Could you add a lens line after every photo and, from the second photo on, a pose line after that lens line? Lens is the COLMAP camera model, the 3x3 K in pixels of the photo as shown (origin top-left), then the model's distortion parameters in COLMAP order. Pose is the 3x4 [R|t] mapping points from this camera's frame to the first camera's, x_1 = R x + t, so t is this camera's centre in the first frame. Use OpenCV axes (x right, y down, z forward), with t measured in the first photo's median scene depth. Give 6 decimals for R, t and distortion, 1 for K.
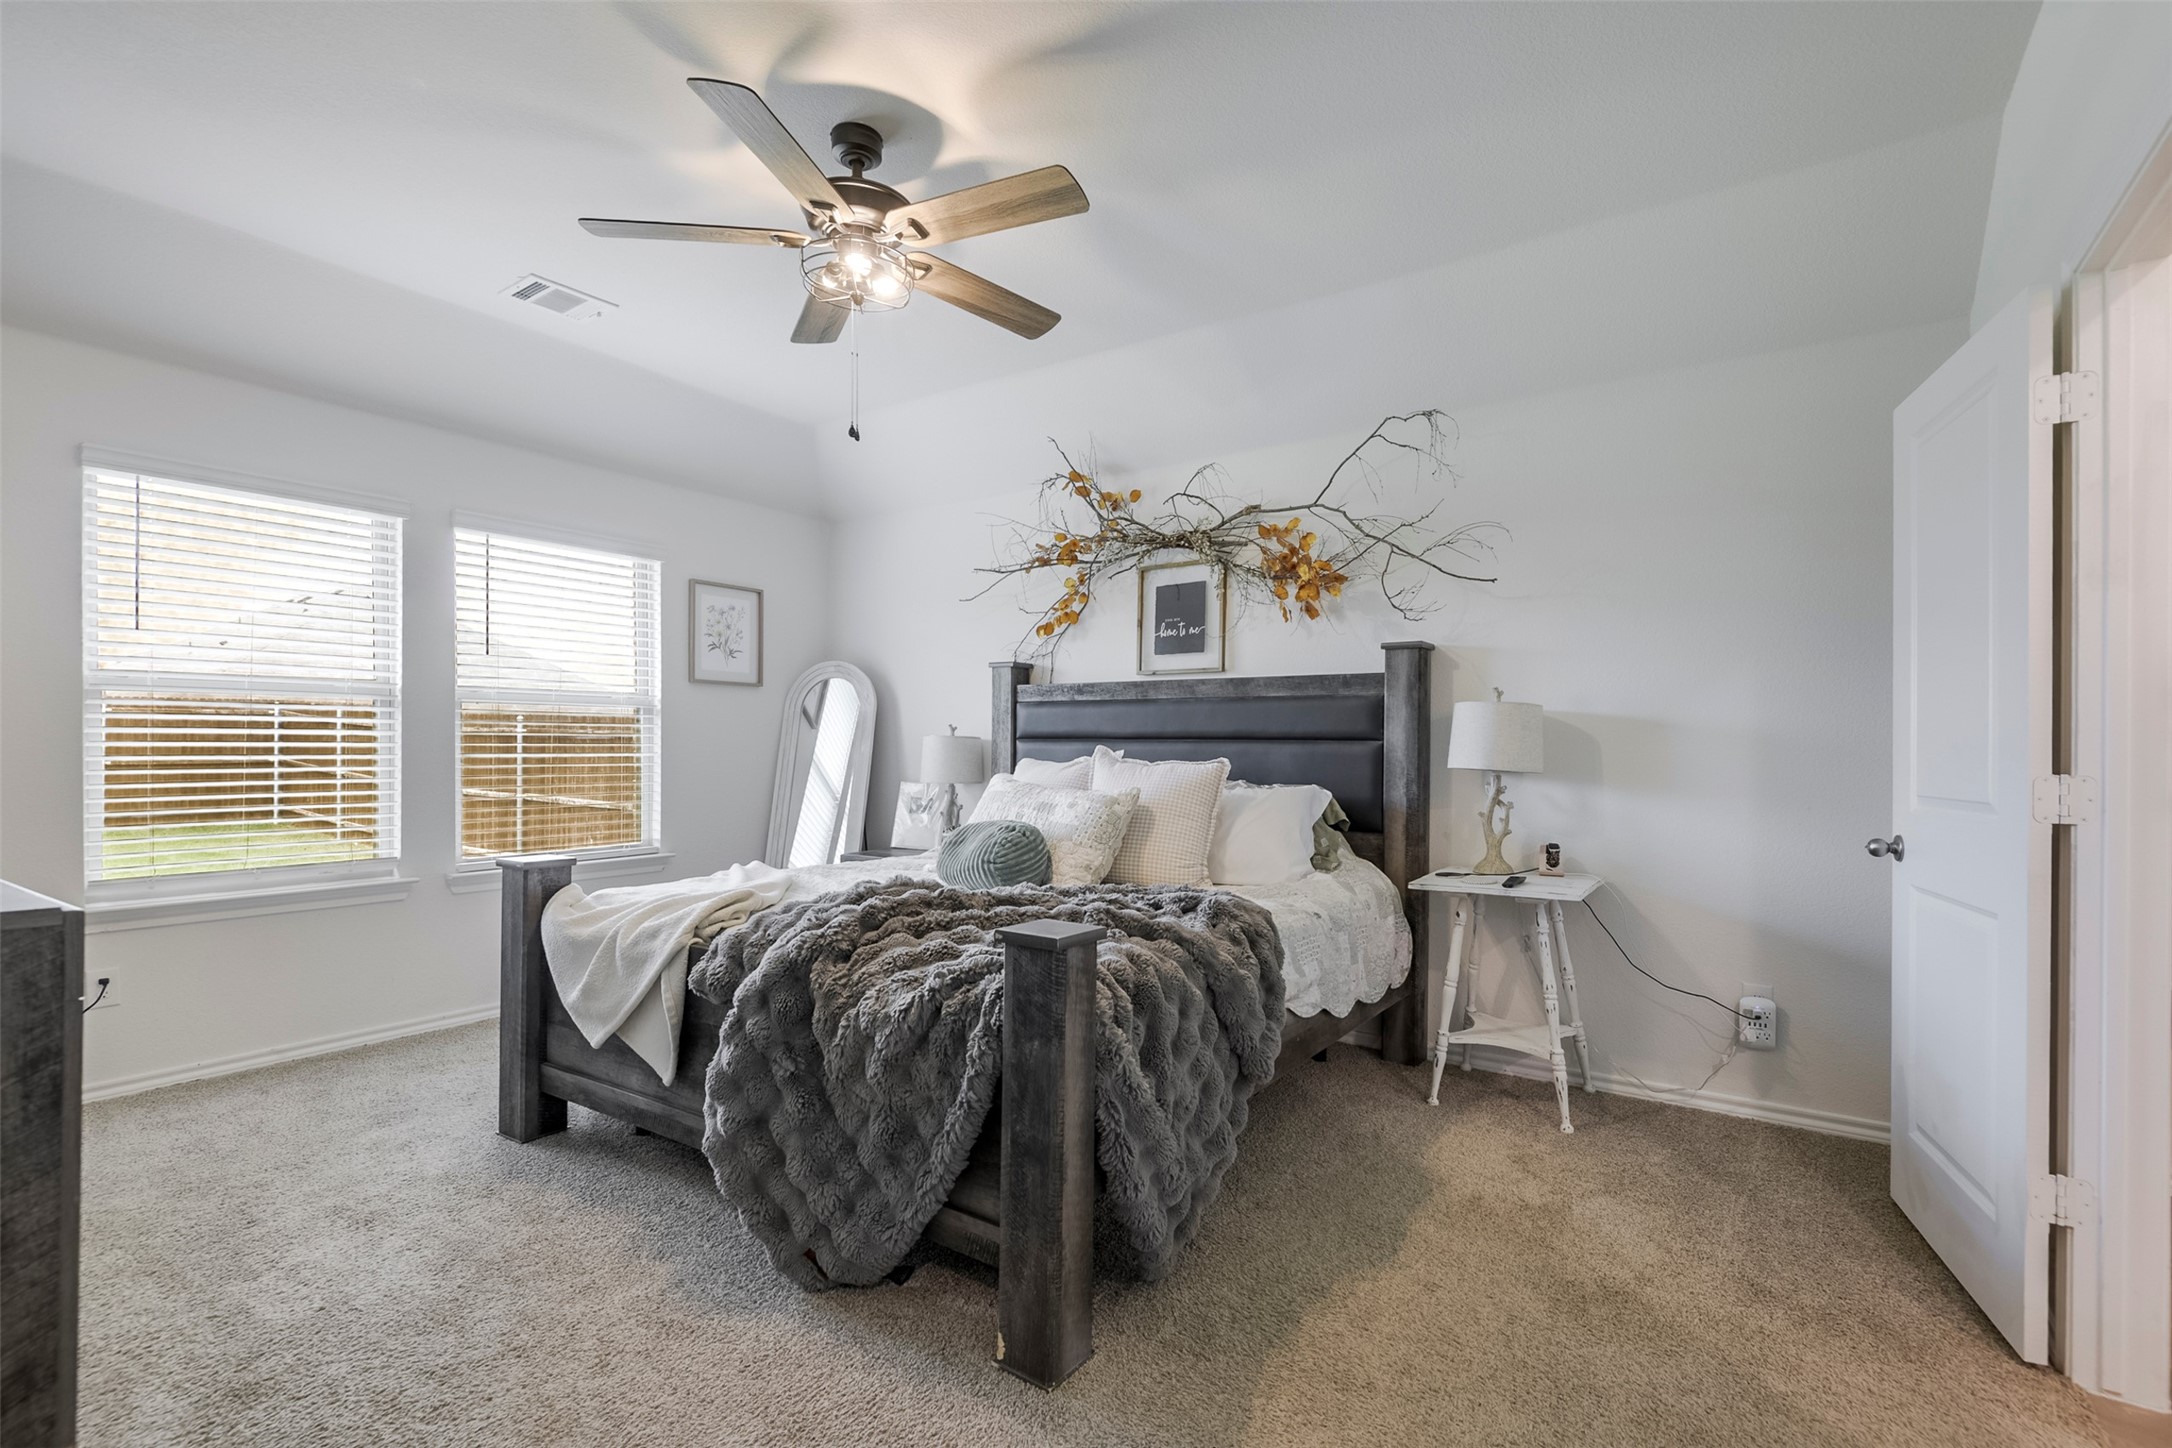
lens RADIAL K [[1012.8, 0, 1094.1], [0, 1012.8, 744.9], [0, 0, 1]] dist [-0.028807, -0.012348]
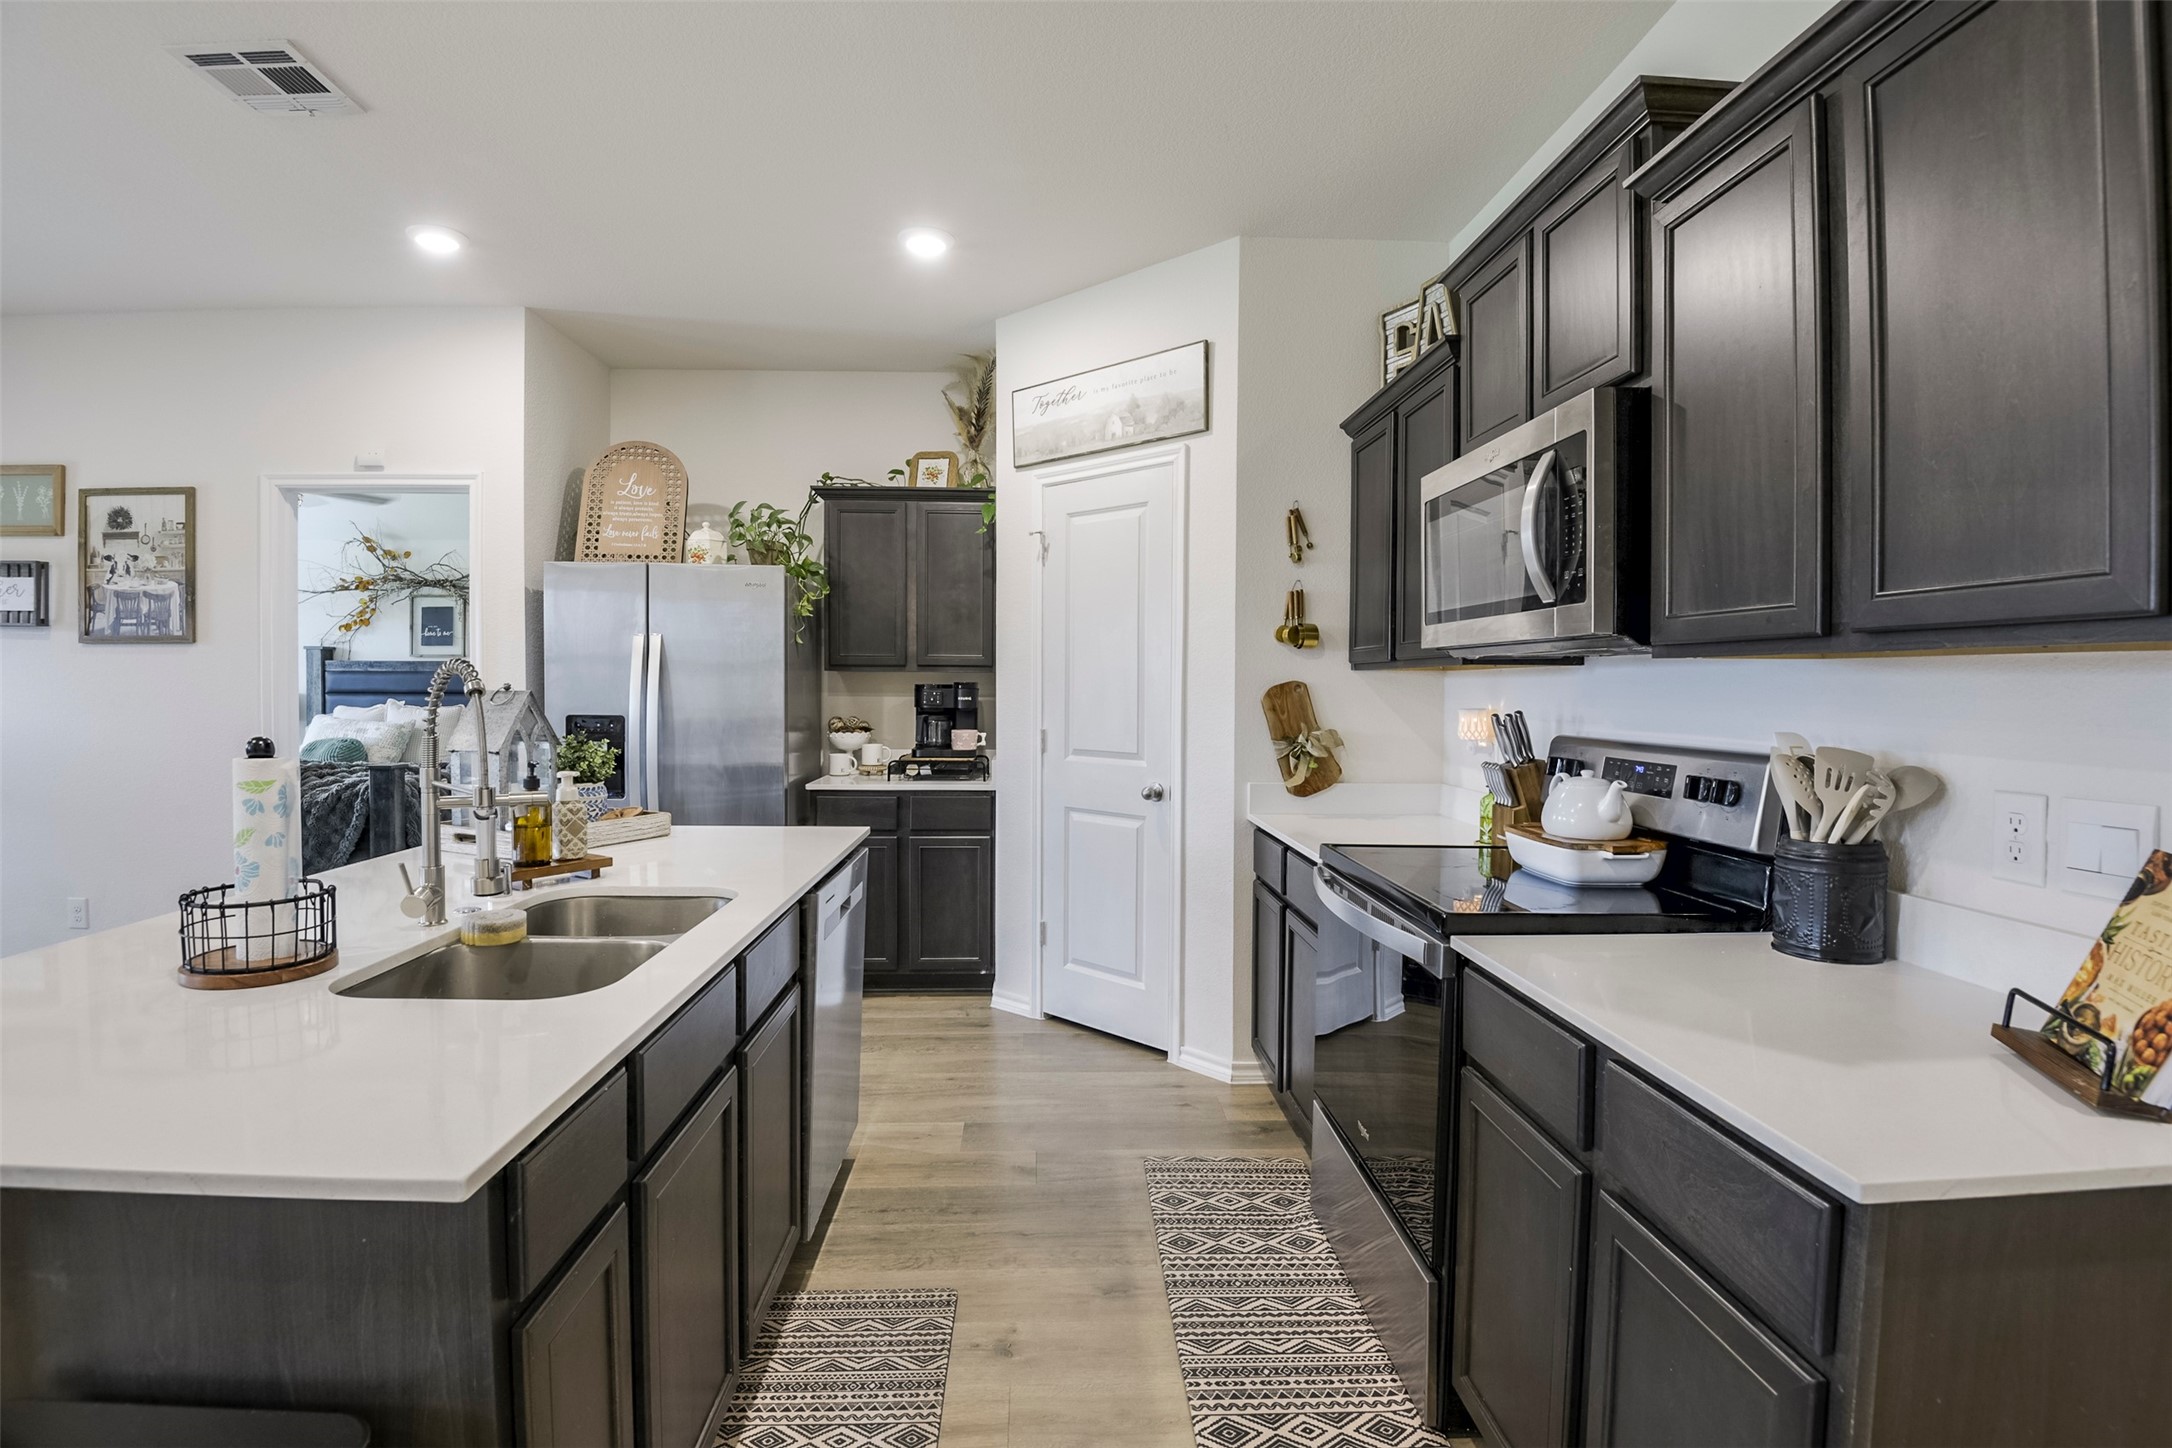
lens RADIAL K [[1003.3, 0, 1075.4], [0, 1003.3, 709.4], [0, 0, 1]] dist [-0.010375, -0.023826]
pose [[0.797071, -0.016167, 0.603669, -0.080359], [-0.002598, 0.999541, 0.030200, -0.033139], [-0.603880, -0.025640, 0.796663, -1.090533]]
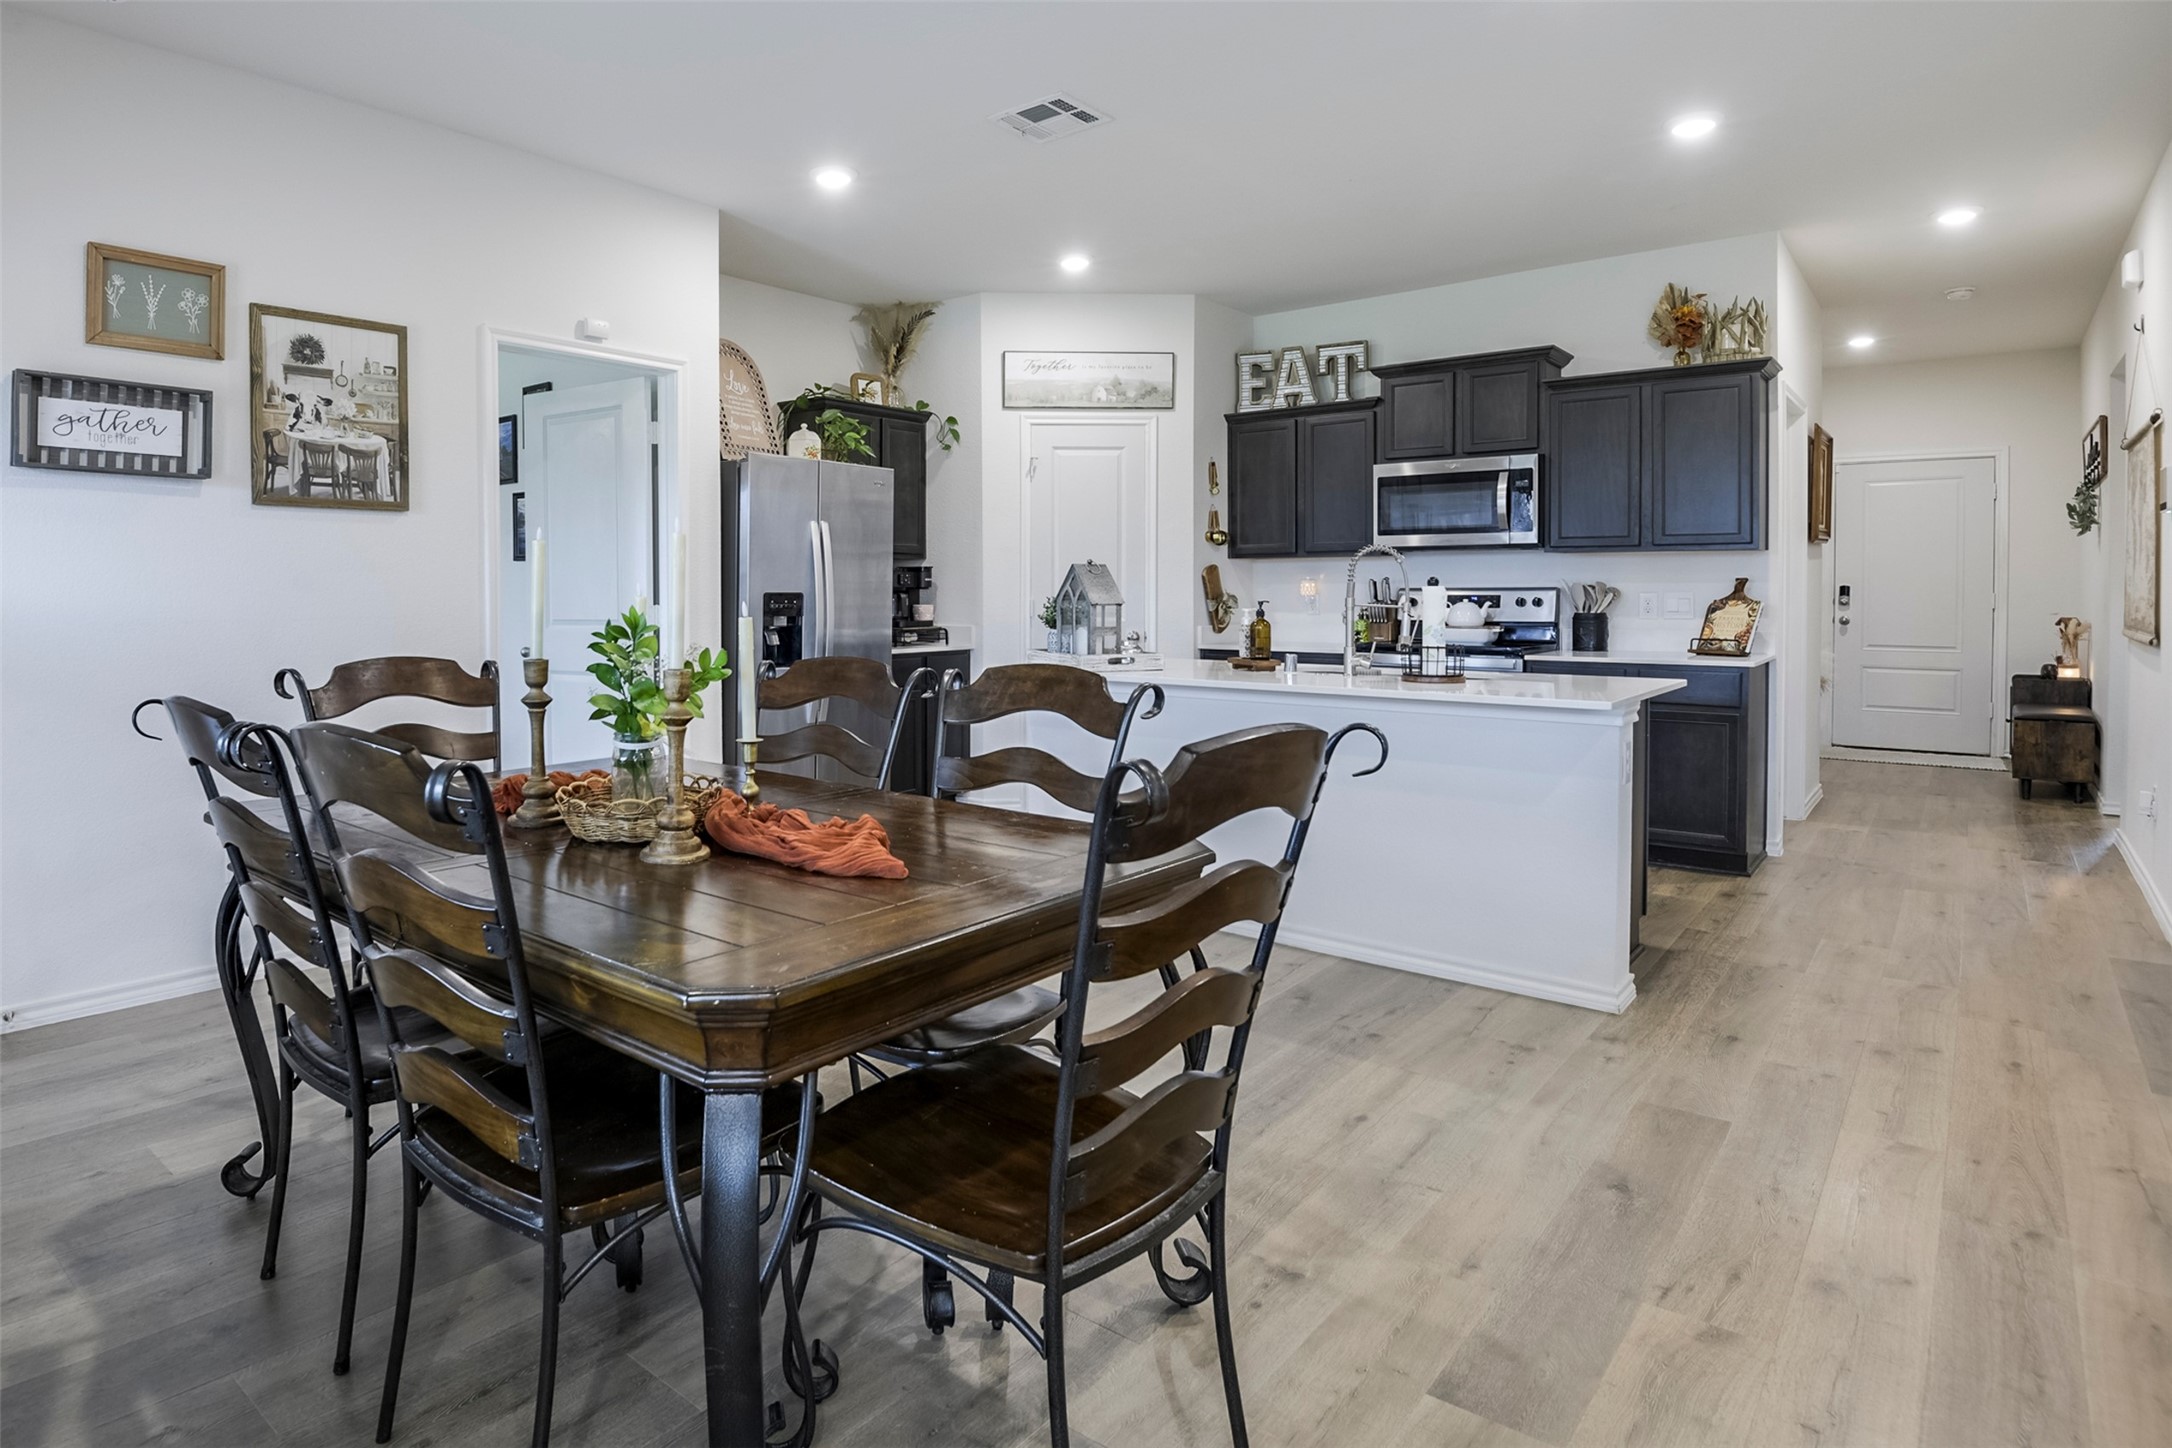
lens RADIAL K [[1168.7, 0, 903.5], [0, 1168.7, 606.5], [0, 0, 1]] dist [-0.000866, -0.042287]
pose [[0.140720, -0.018946, 0.989868, -0.979291], [0.001135, 0.999819, 0.018975, -0.008825], [-0.990049, -0.001547, 0.140716, -0.429477]]
